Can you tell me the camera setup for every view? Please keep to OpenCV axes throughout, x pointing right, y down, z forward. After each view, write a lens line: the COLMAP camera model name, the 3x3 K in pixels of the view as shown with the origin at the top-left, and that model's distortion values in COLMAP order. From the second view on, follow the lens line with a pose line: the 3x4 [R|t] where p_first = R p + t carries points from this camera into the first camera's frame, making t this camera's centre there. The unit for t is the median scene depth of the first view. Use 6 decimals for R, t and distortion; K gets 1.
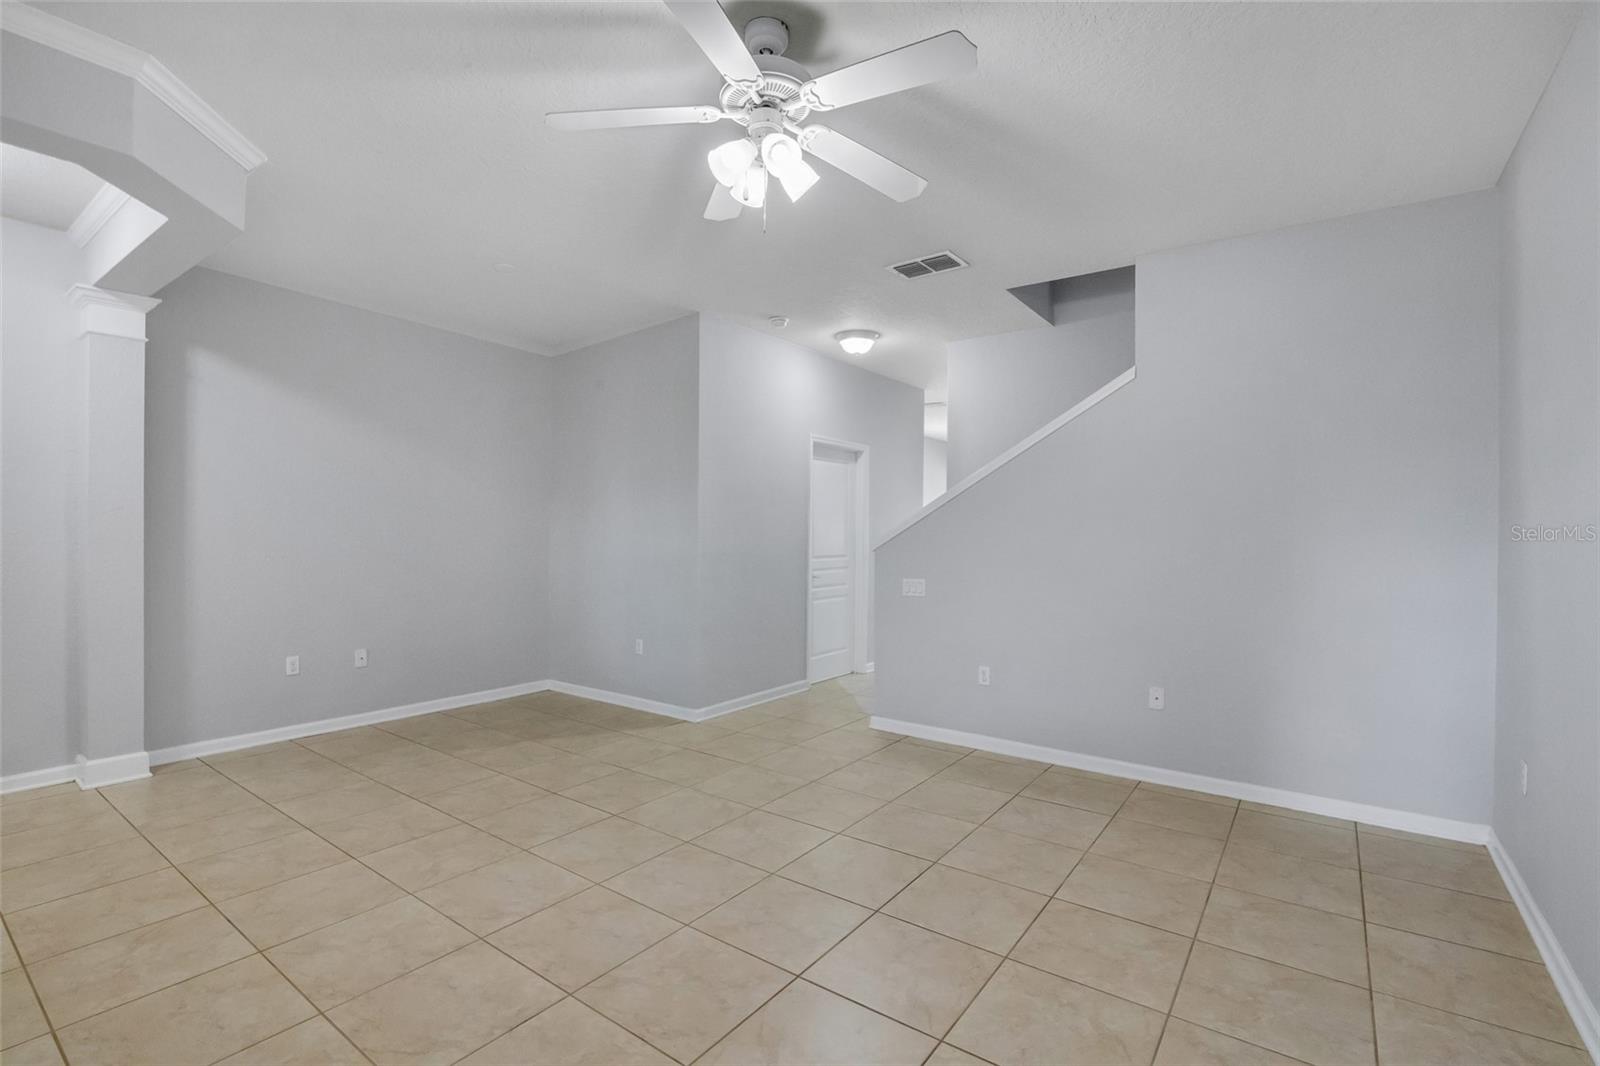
lens RADIAL K [[742.3, 0, 788.2], [0, 742.3, 513.6], [0, 0, 1]] dist [-0.018808, -0.000238]
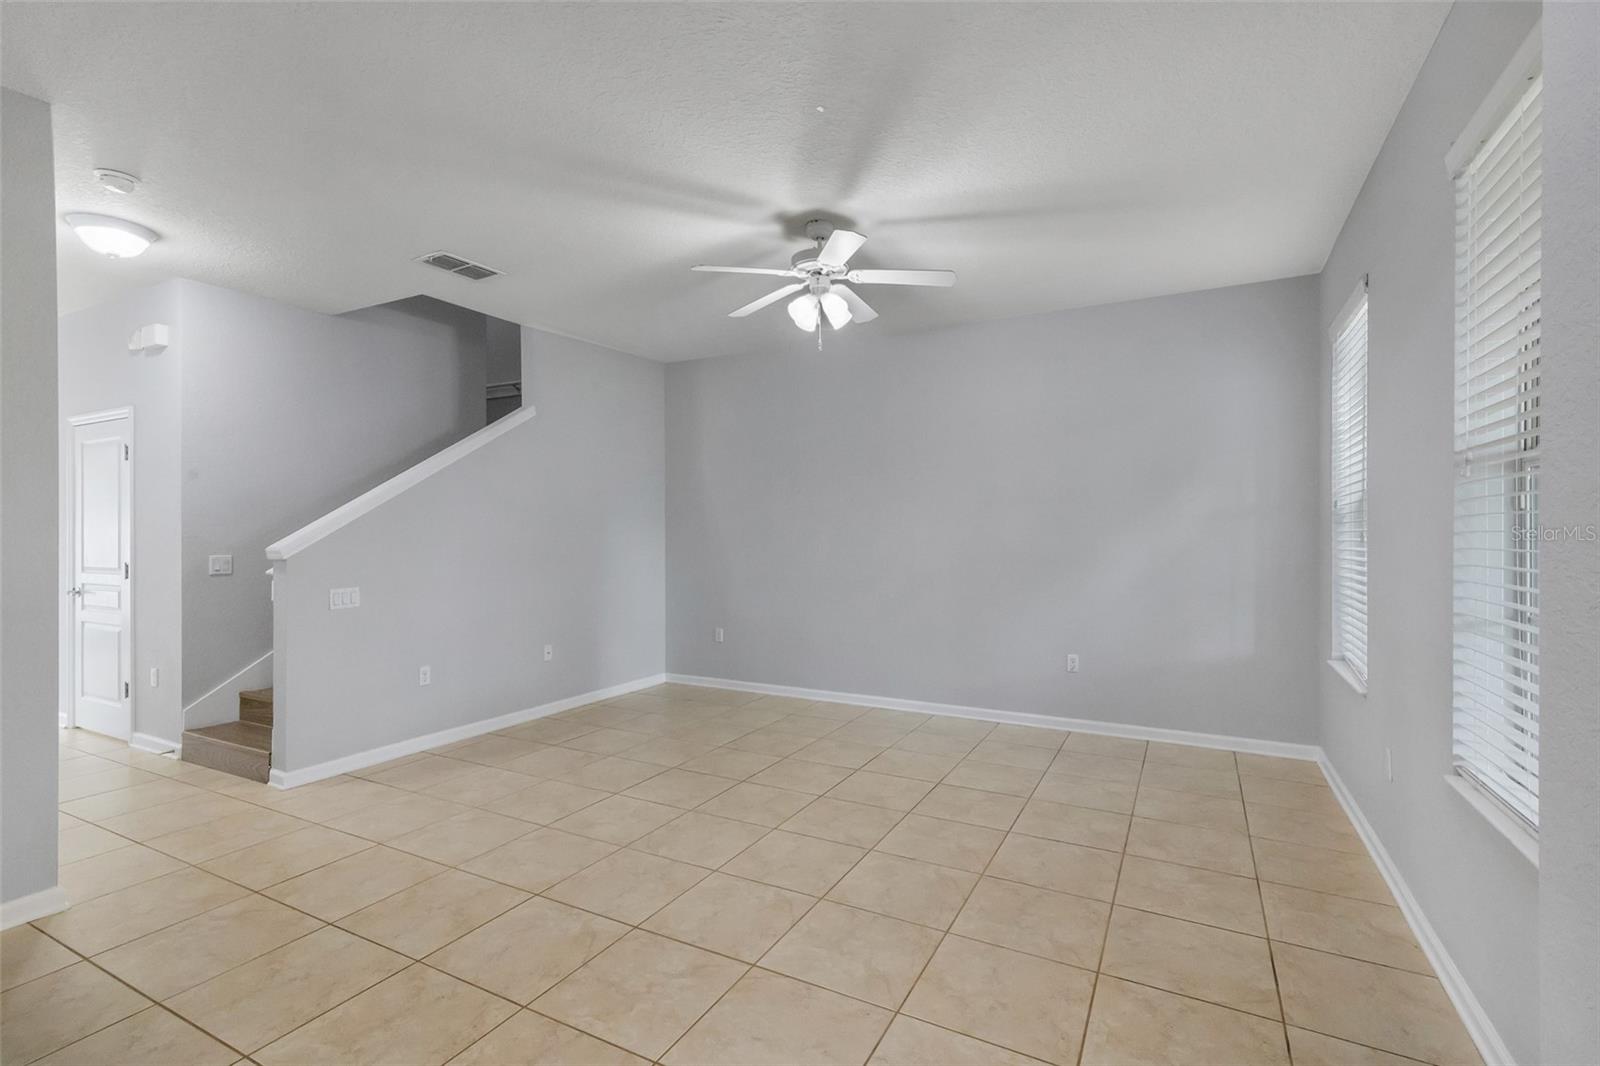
lens RADIAL K [[748.1, 0, 832.3], [0, 748.1, 531.5], [0, 0, 1]] dist [0.000837, 0.000211]
pose [[-0.197466, -0.006336, 0.980289, -1.005663], [-0.020413, 0.999789, 0.002350, 0.012235], [-0.980097, -0.019547, -0.197553, 0.801206]]
